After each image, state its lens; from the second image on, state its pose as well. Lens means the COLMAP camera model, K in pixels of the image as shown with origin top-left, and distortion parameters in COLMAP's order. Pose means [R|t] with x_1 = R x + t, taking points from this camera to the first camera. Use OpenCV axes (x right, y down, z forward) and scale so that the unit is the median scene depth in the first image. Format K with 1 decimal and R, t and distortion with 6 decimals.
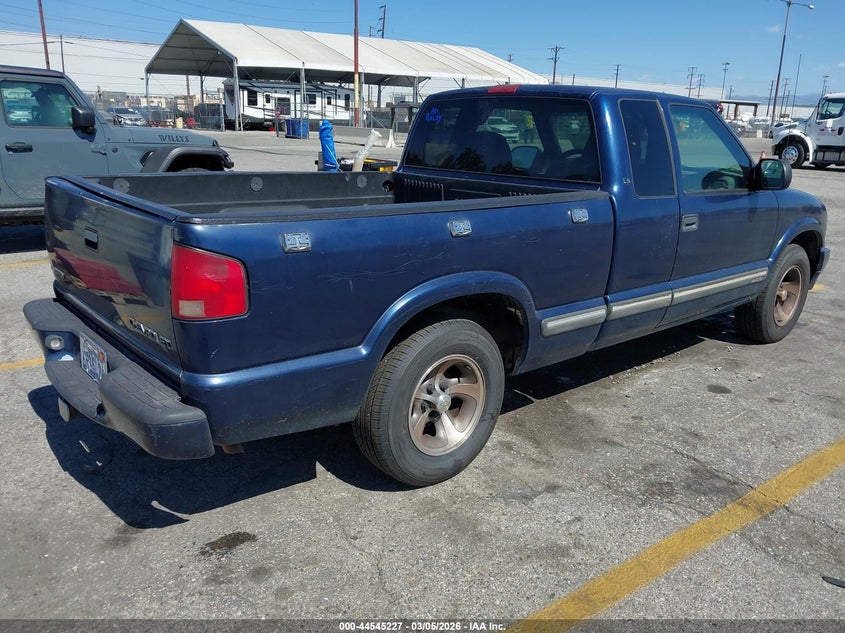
lens RADIAL K [[673.2, 0, 422.5], [0, 673.2, 316.5], [0, 0, 1]] dist [0.002688, -0.002100]
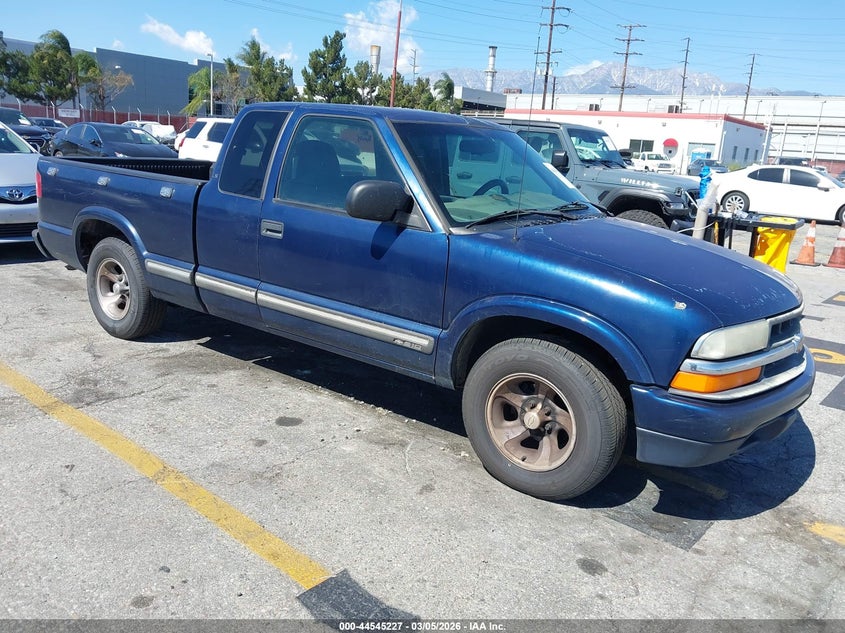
lens RADIAL K [[693.1, 0, 422.5], [0, 693.1, 316.5], [0, 0, 1]] dist [0.004759, -0.002779]
pose [[0.246910, 0.230433, -0.941242, 1.376300], [-0.330388, 0.933136, 0.141780, -0.224367], [0.910977, 0.275968, 0.306532, 0.865118]]
